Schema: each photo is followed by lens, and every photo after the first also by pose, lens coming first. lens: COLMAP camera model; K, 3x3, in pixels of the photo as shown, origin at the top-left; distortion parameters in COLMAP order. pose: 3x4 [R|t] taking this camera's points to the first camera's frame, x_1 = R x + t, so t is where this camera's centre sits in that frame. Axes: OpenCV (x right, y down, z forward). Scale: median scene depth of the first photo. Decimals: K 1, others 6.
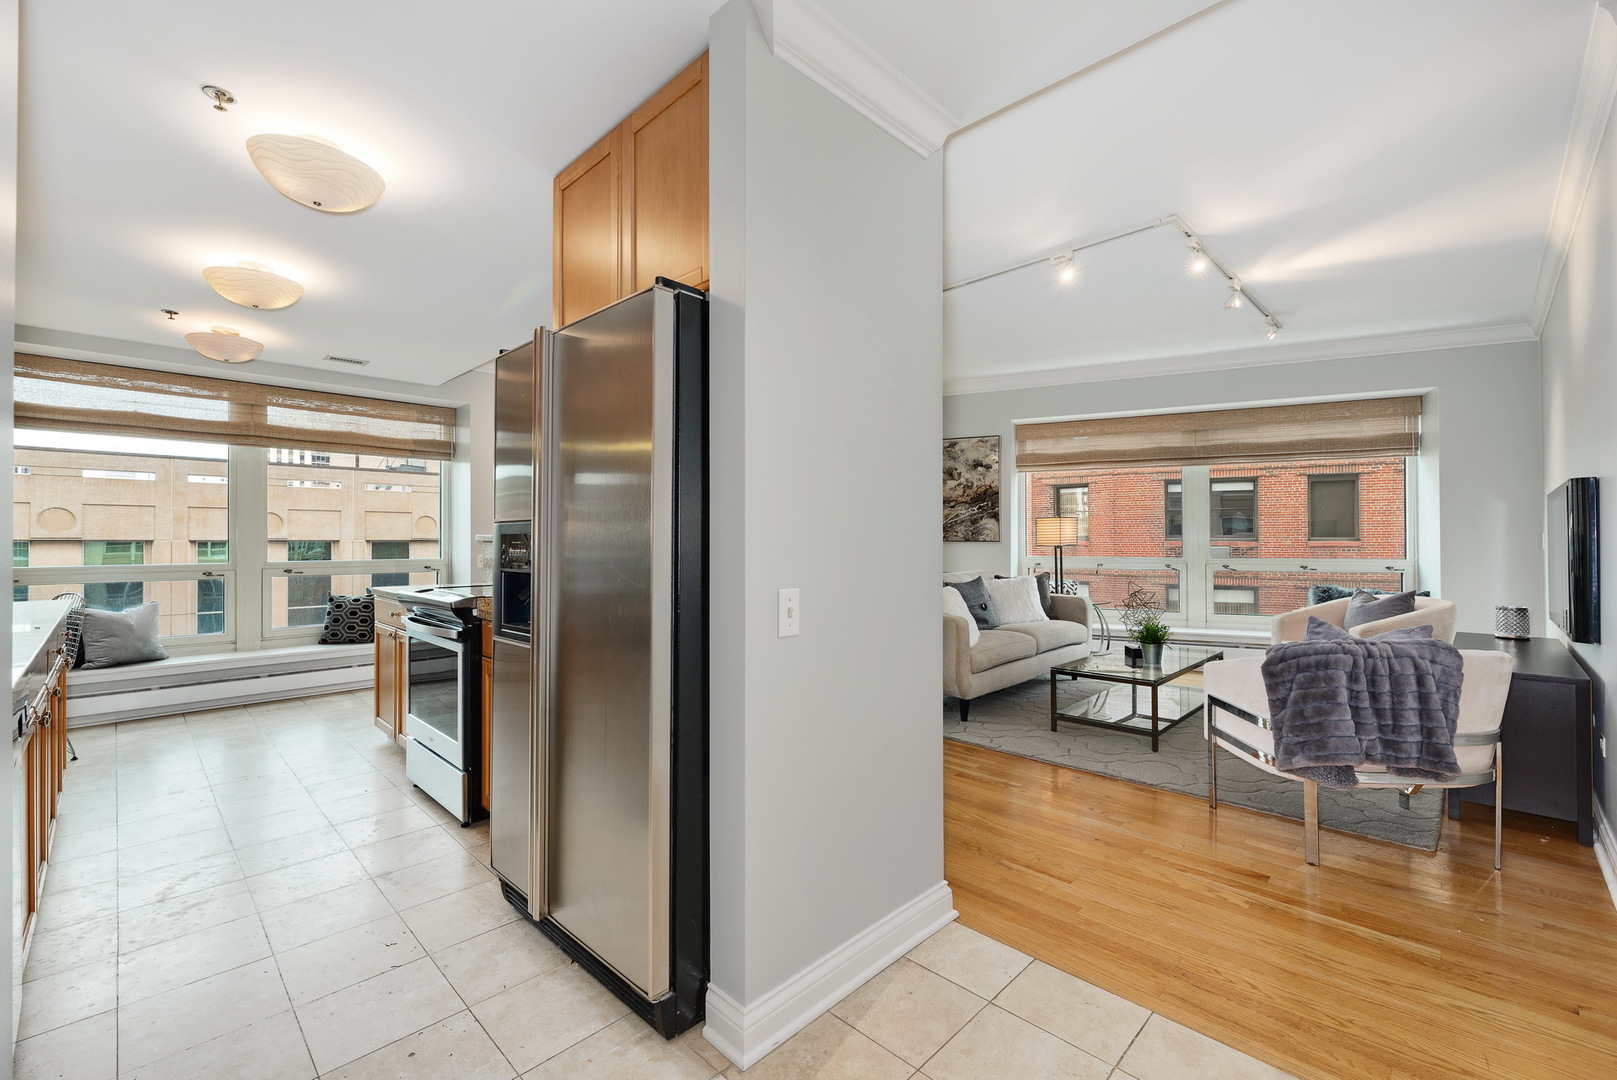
lens RADIAL K [[652.1, 0, 806.0], [0, 652.1, 539.3], [0, 0, 1]] dist [-0.002002, -0.000569]
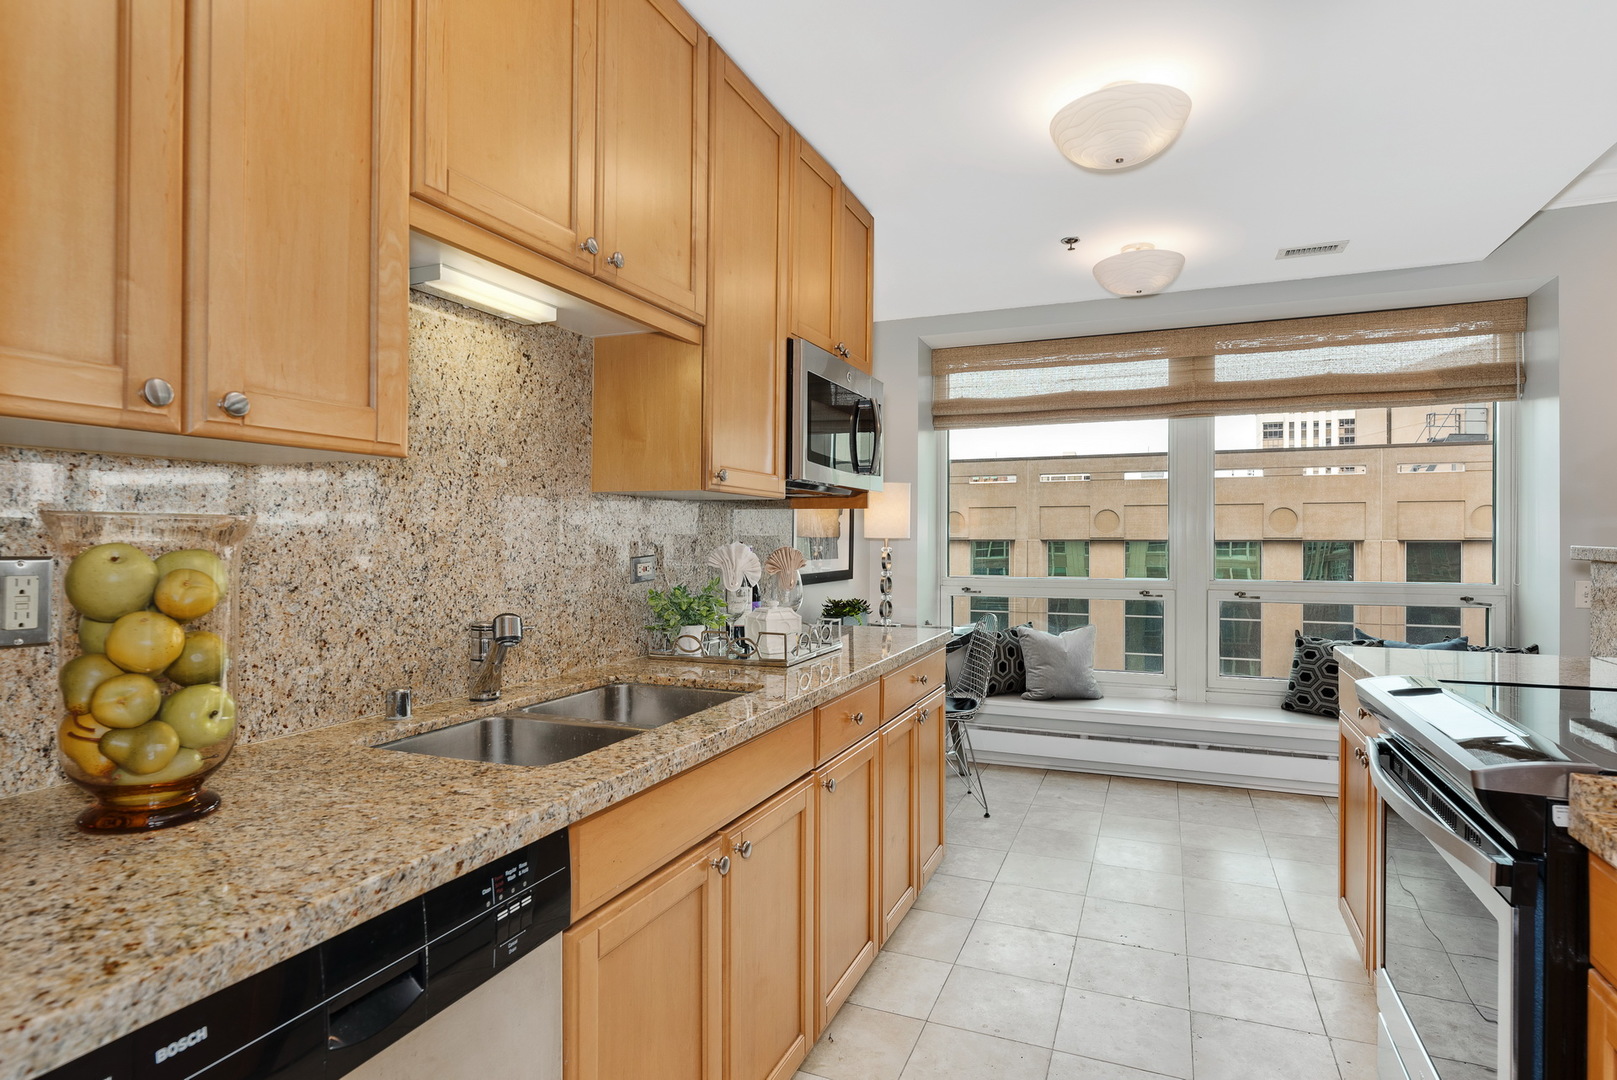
lens RADIAL K [[847.4, 0, 808.5], [0, 847.4, 540.0], [0, 0, 1]] dist [-0.003131, -0.001271]
pose [[0.356899, 0.001312, -0.934142, -0.135634], [0.000693, 0.999998, 0.001669, -0.009813], [0.934143, -0.001244, 0.356898, 0.271851]]
